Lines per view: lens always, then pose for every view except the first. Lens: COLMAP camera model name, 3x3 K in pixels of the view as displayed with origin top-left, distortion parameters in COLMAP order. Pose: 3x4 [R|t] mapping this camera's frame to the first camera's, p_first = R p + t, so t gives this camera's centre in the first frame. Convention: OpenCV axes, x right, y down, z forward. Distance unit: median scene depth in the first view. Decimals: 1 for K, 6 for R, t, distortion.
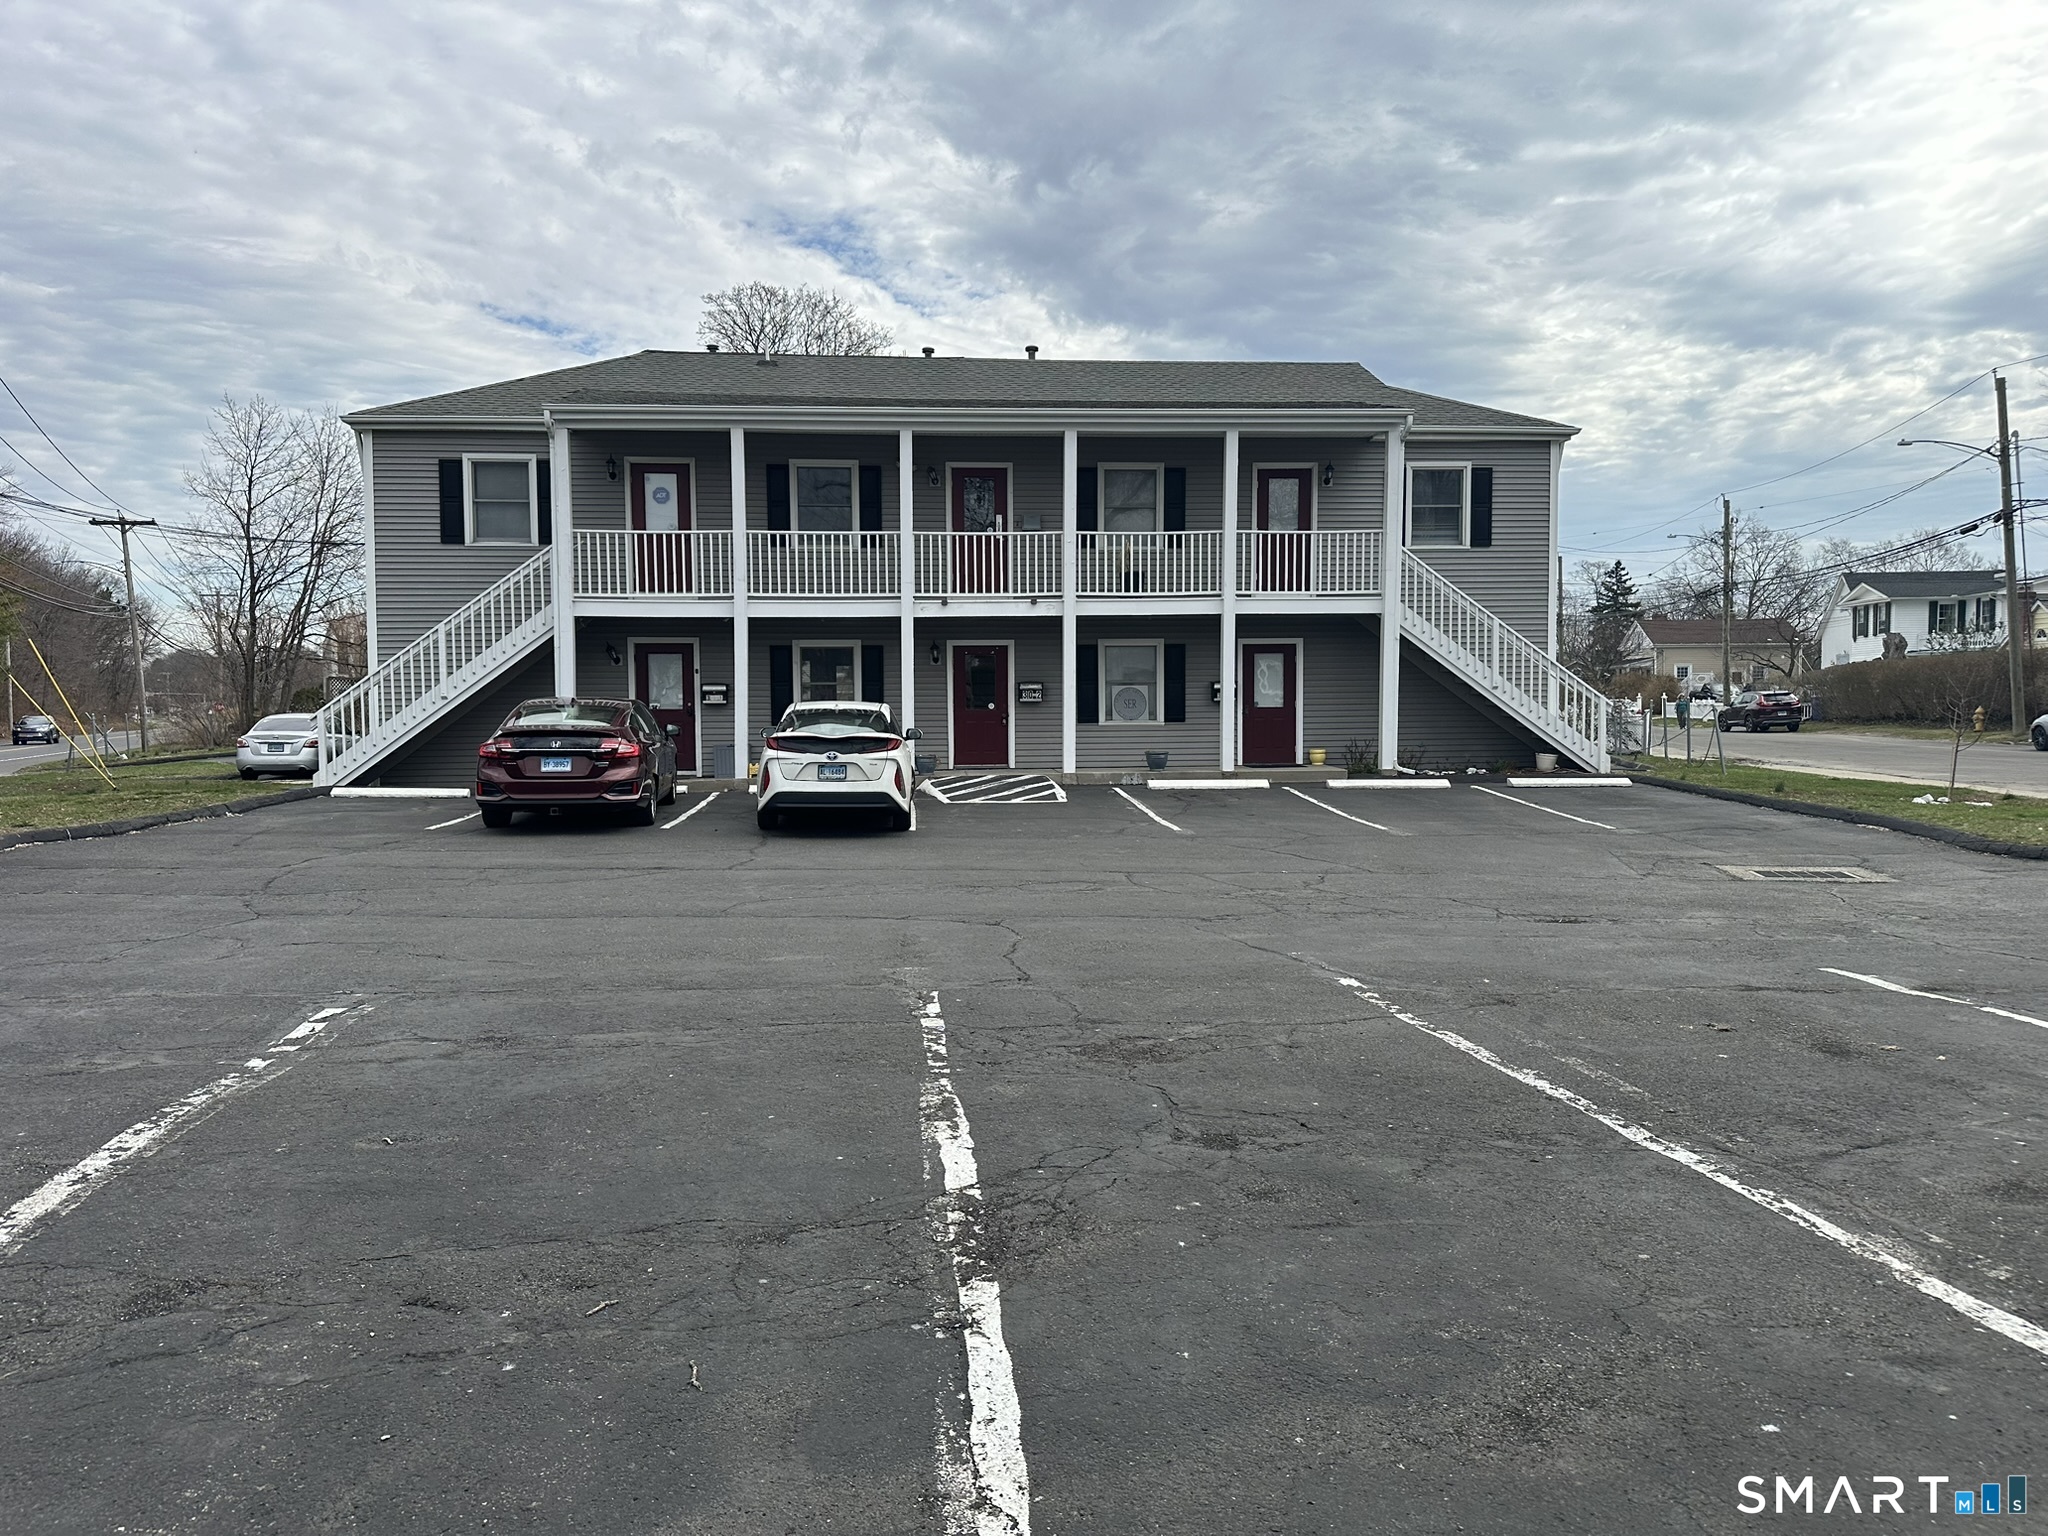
lens RADIAL K [[1416.7, 0, 1010.7], [0, 1416.7, 783.4], [0, 0, 1]] dist [0.067826, 0.010132]
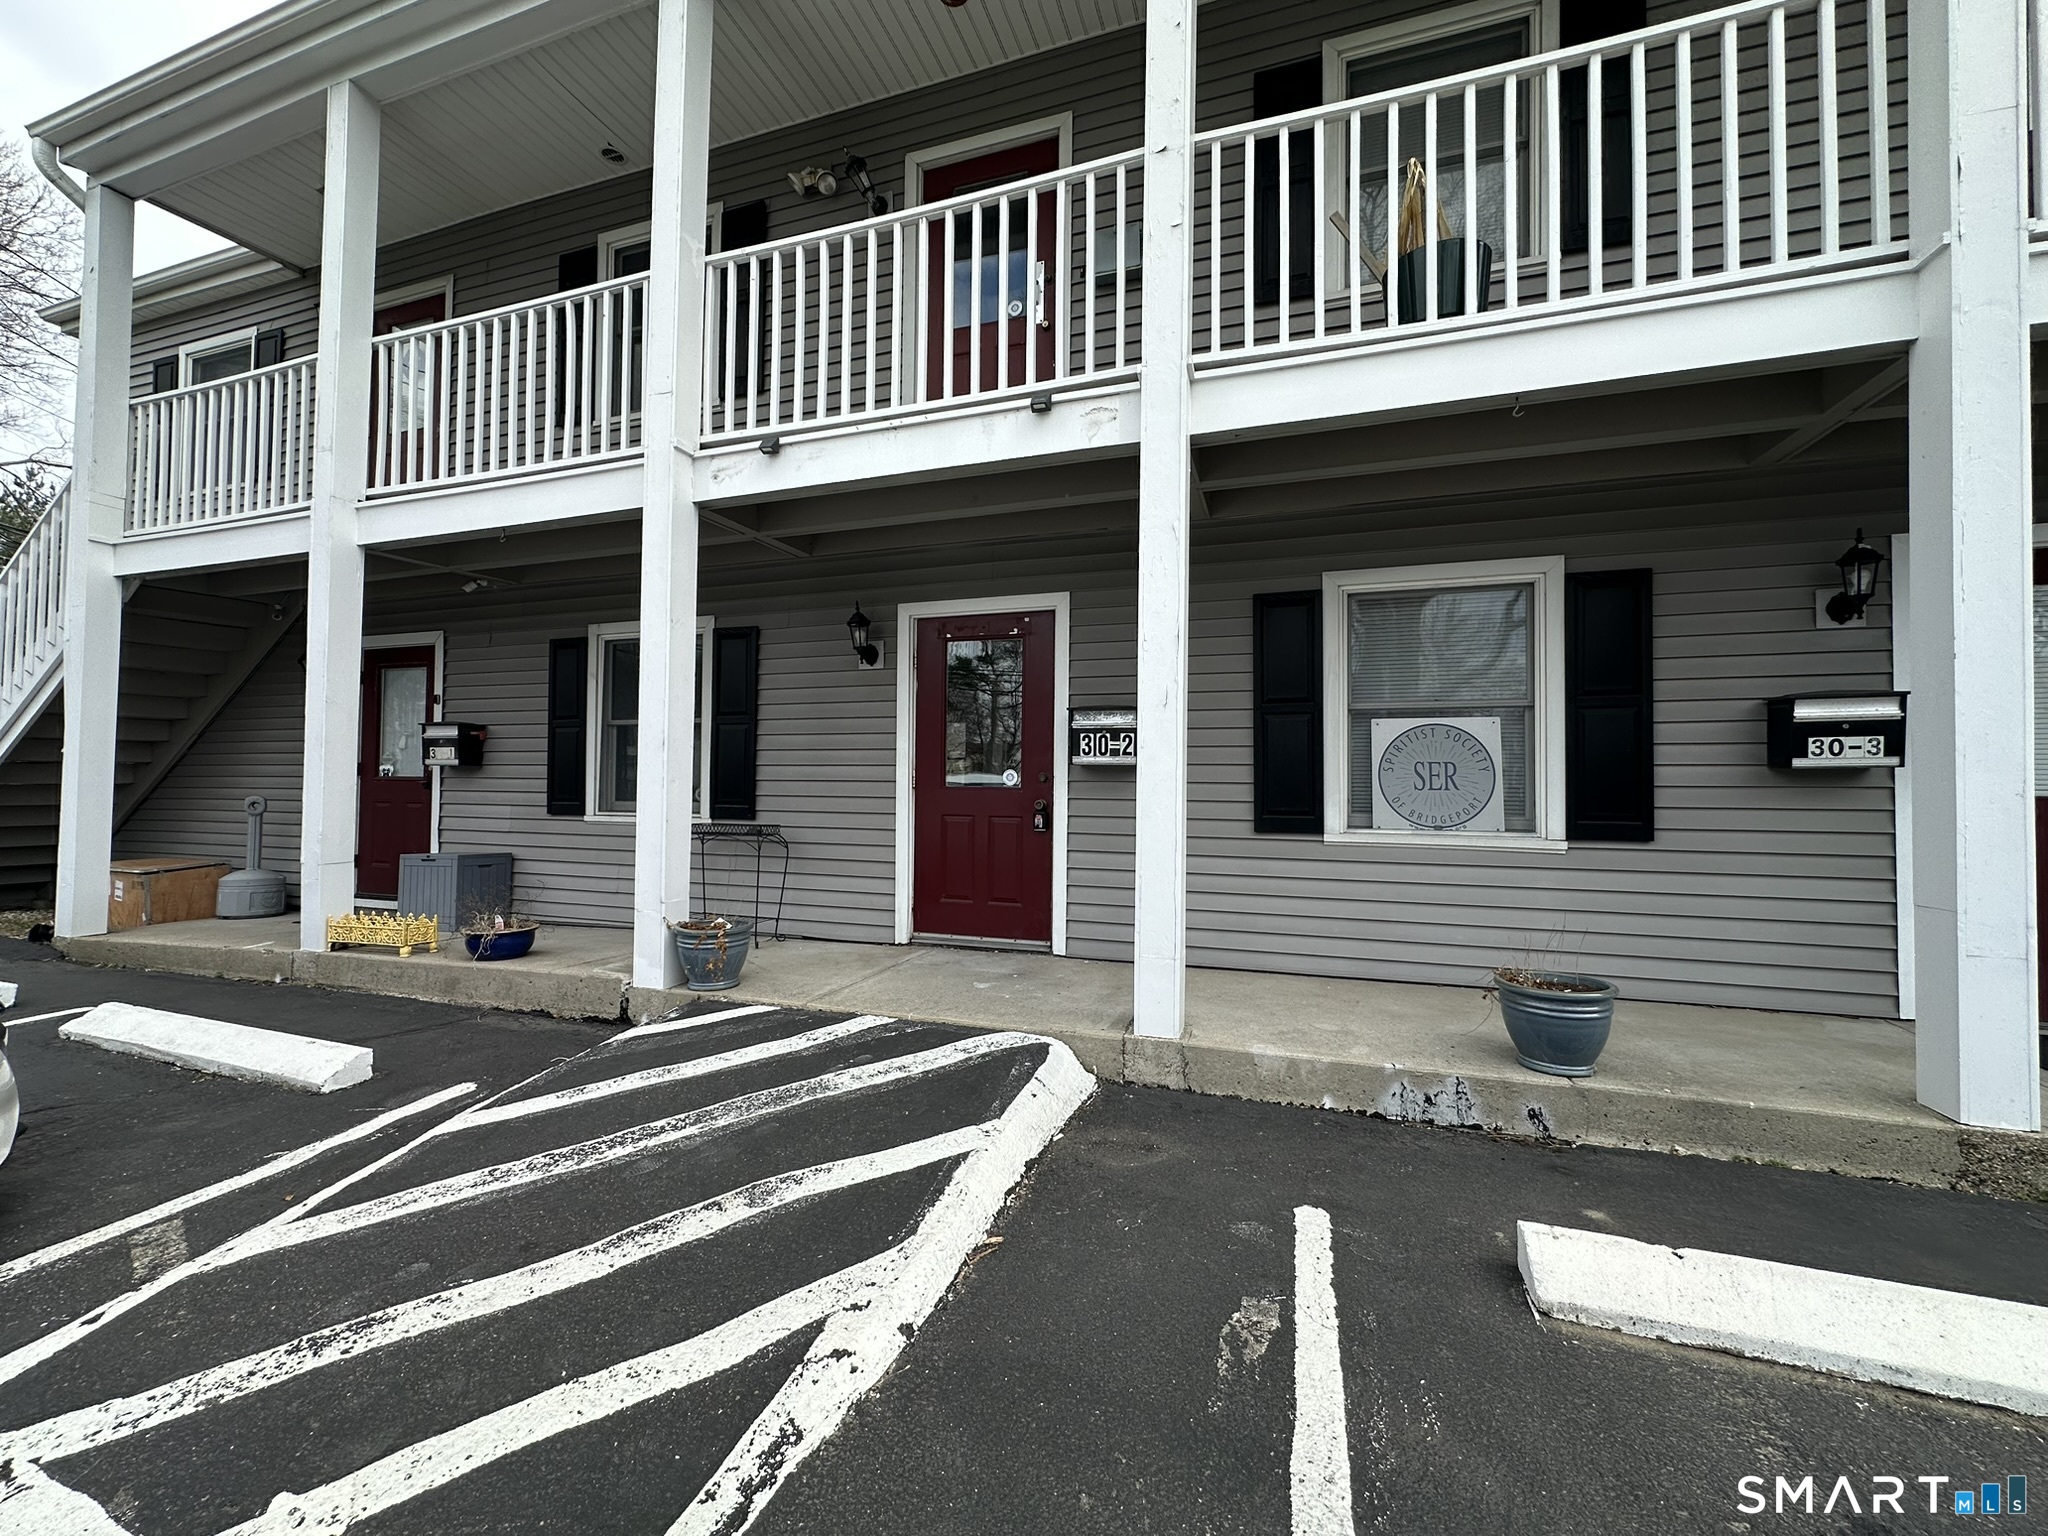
lens RADIAL K [[819.8, 0, 1015.6], [0, 819.8, 759.0], [0, 0, 1]] dist [-0.001844, 0.001133]
pose [[0.911928, 0.003115, -0.410339, 0.073845], [-0.038936, 0.996116, -0.078969, -0.042249], [0.408500, 0.087991, 0.908507, 0.799183]]
